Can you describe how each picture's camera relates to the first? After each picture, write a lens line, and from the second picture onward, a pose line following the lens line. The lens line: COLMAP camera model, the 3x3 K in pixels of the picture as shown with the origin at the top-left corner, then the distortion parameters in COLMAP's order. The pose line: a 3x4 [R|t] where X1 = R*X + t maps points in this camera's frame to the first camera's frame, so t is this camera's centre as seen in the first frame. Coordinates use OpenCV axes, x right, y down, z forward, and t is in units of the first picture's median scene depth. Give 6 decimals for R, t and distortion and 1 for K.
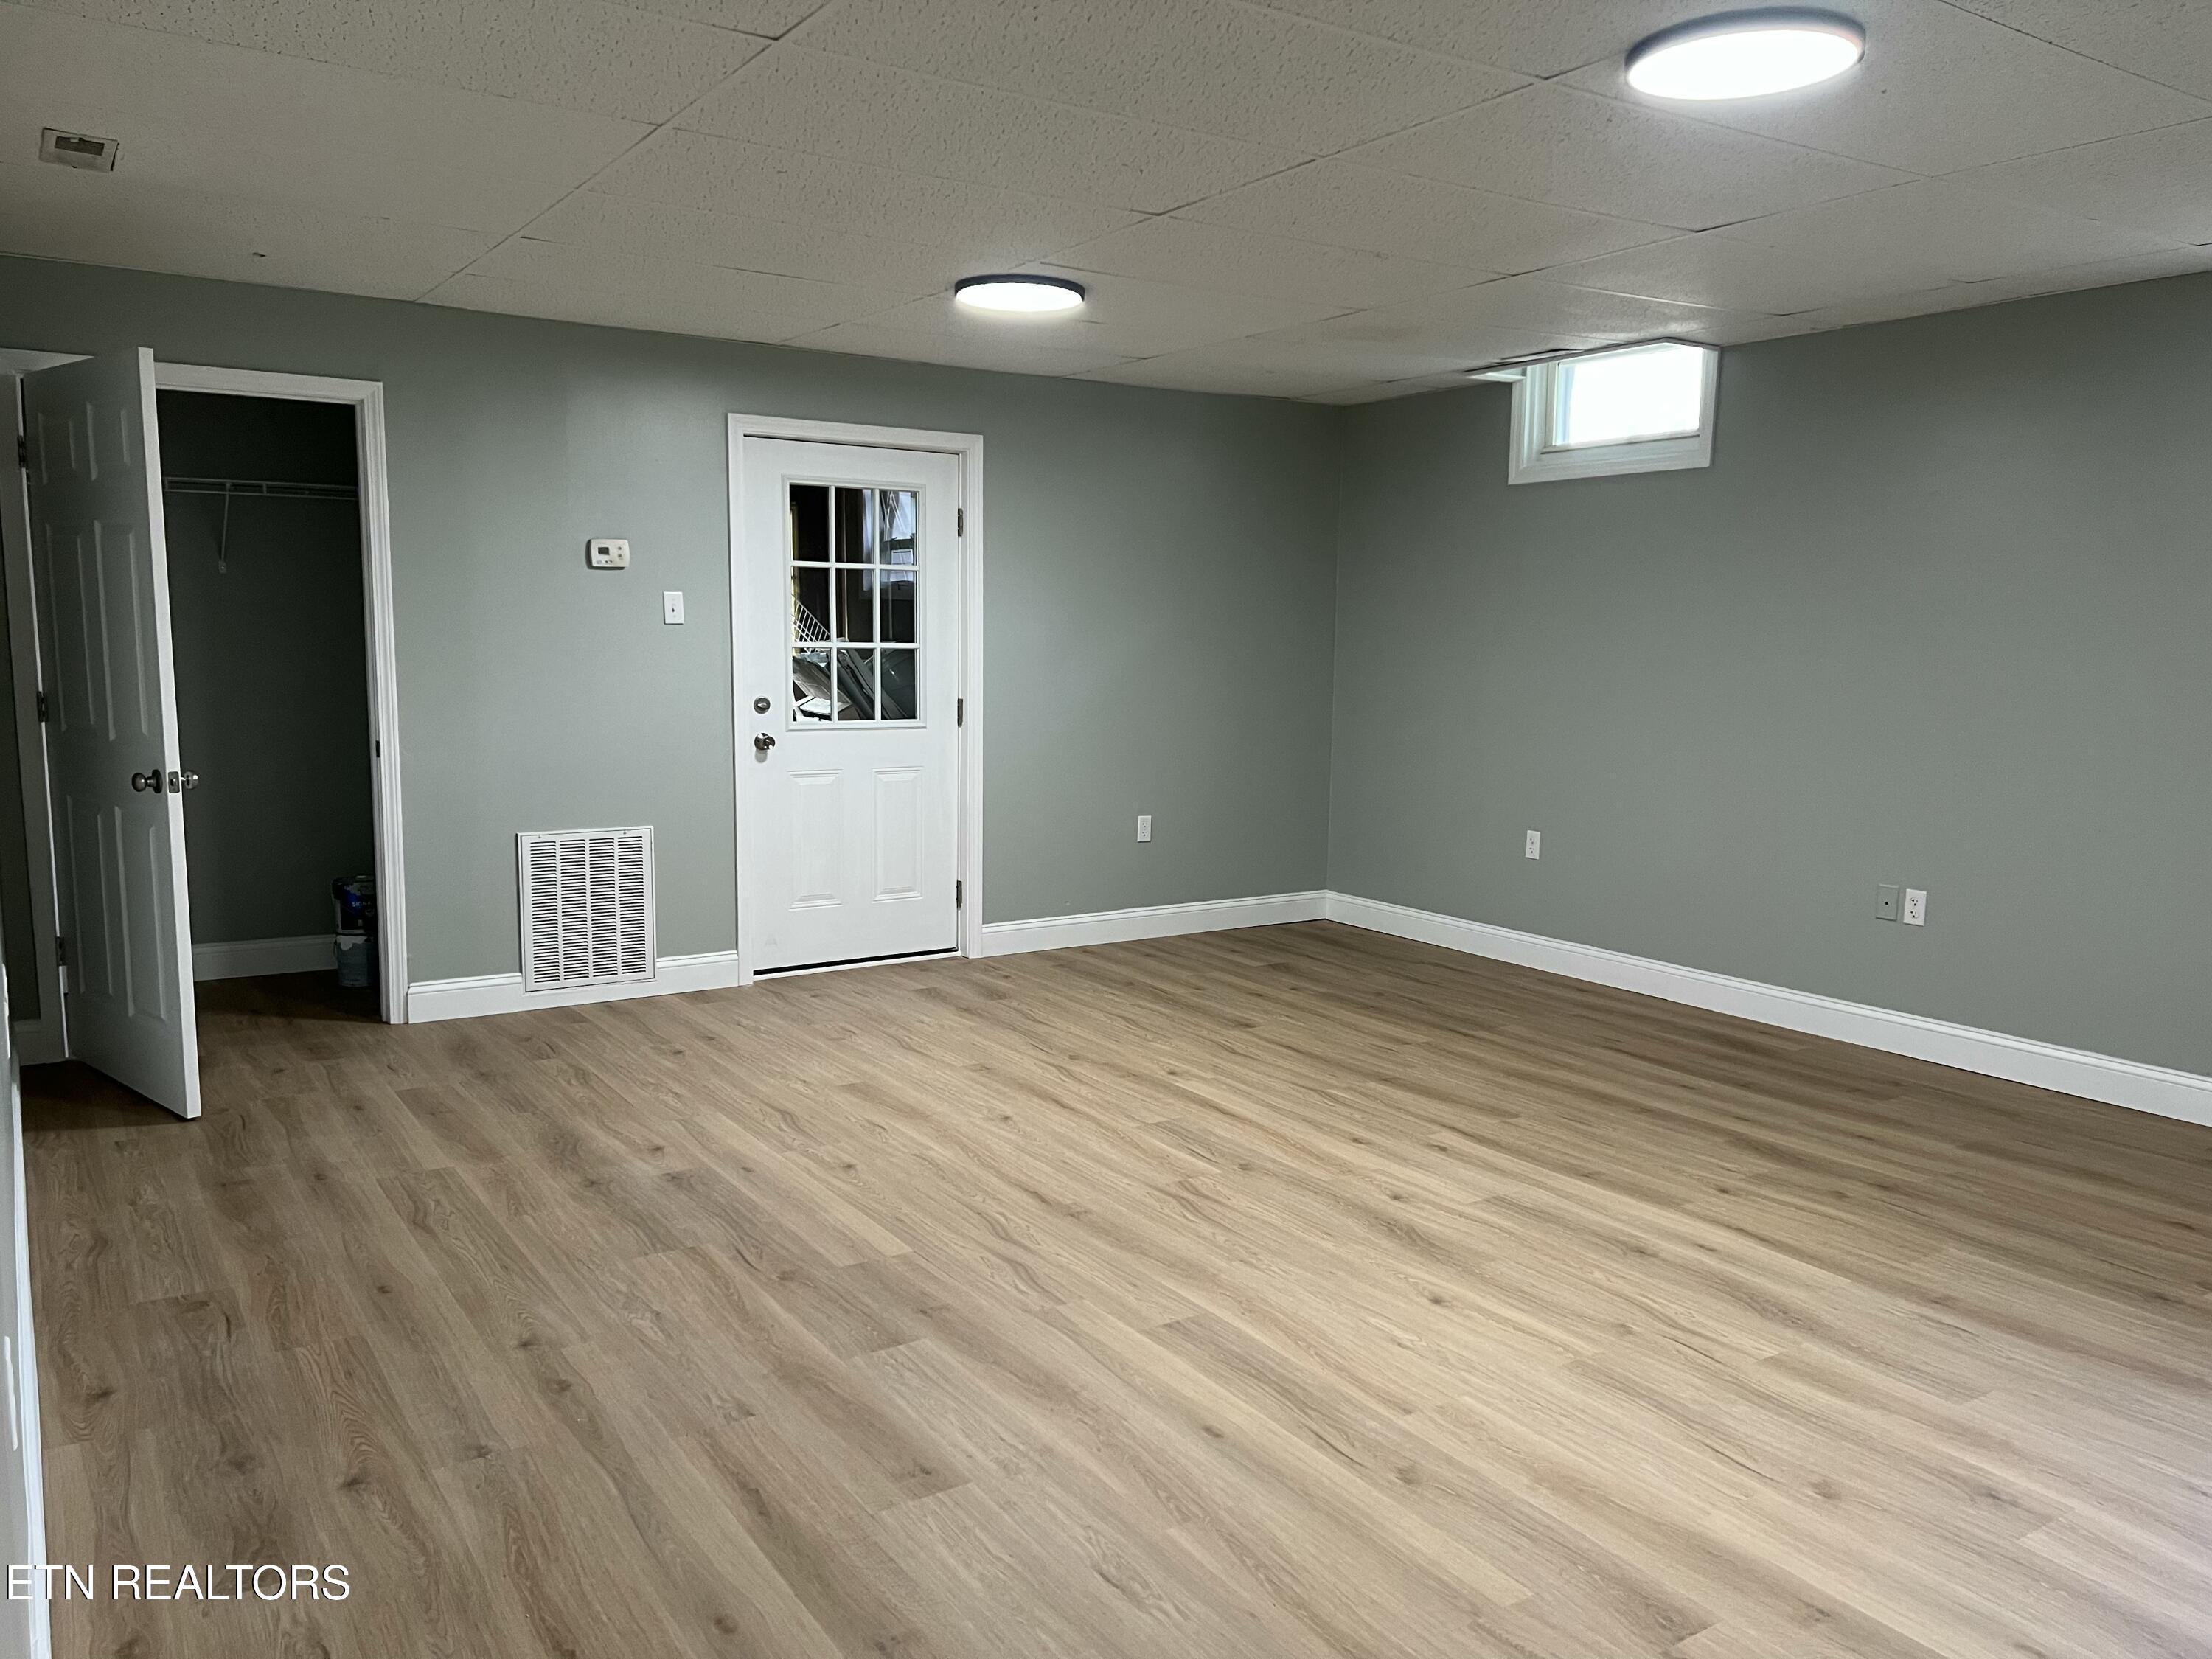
lens RADIAL K [[1645.6, 0, 1102.8], [0, 1645.6, 838.5], [0, 0, 1]] dist [0.076377, -0.082557]
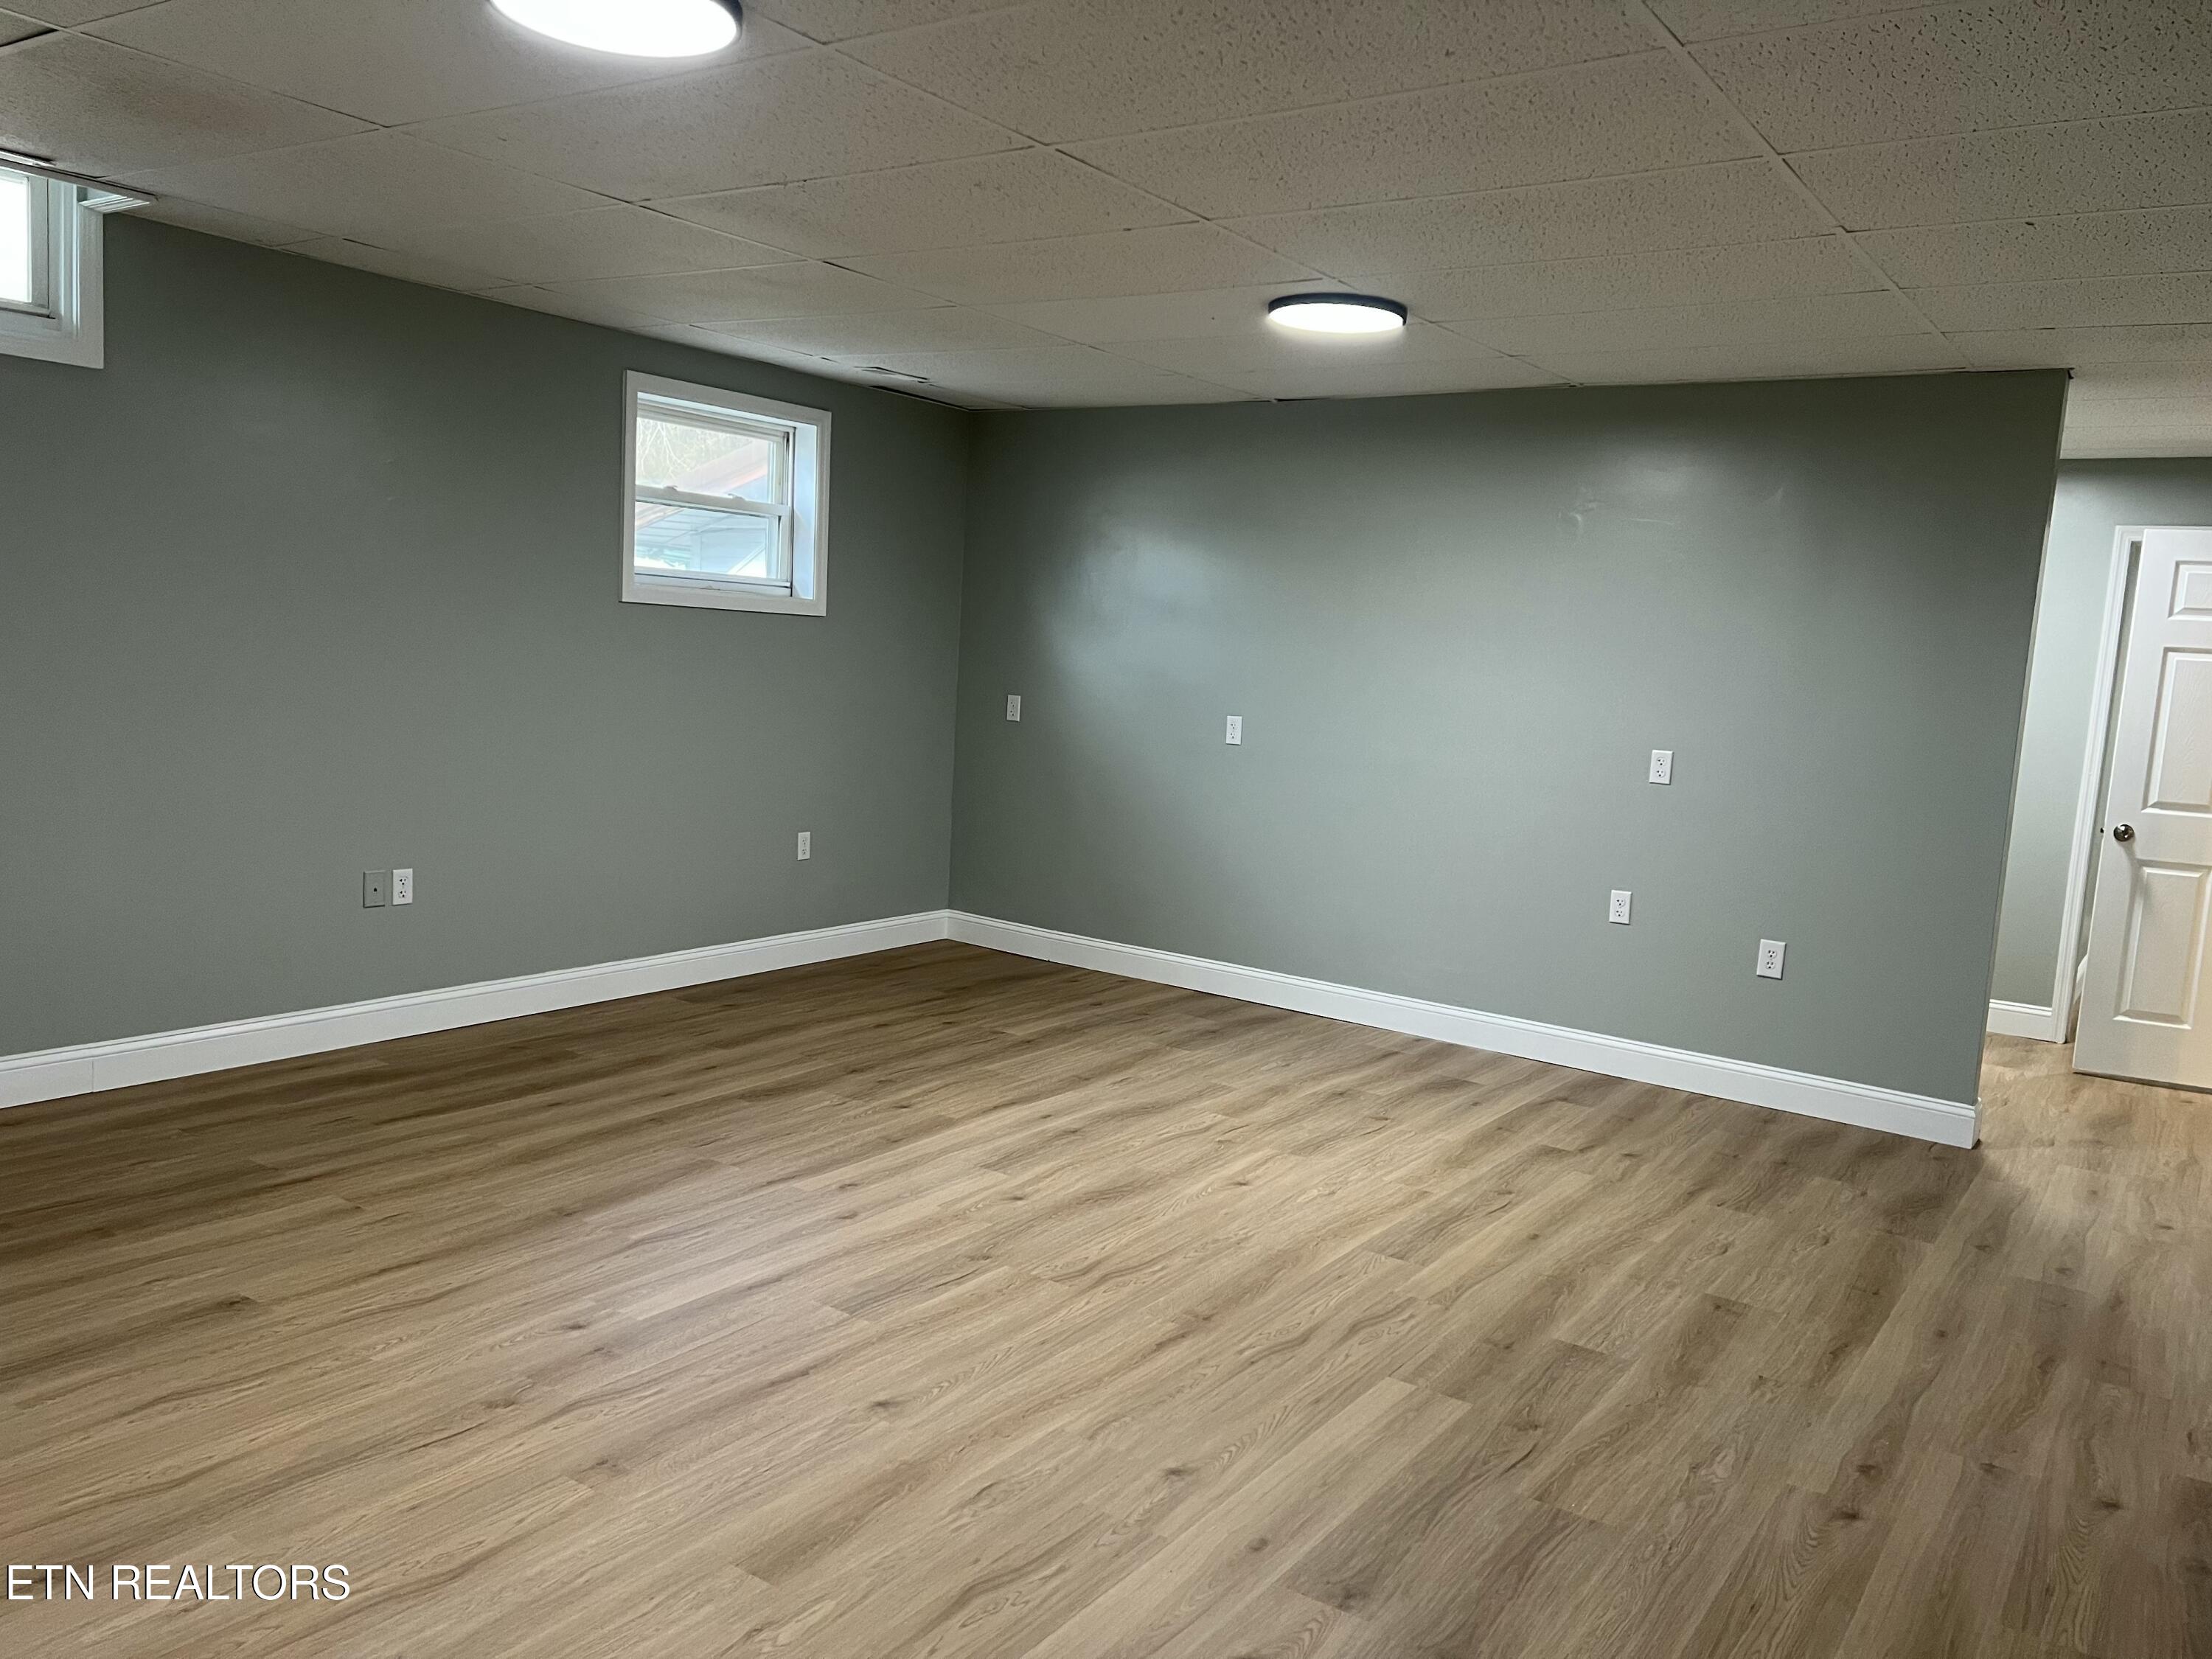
lens RADIAL K [[1645.6, 0, 1102.8], [0, 1645.6, 838.5], [0, 0, 1]] dist [0.076377, -0.082557]
pose [[-0.371562, -0.145767, 0.916894, -0.789796], [0.057387, 0.982103, 0.179389, -0.195283], [-0.926633, 0.119272, -0.356547, 1.344302]]
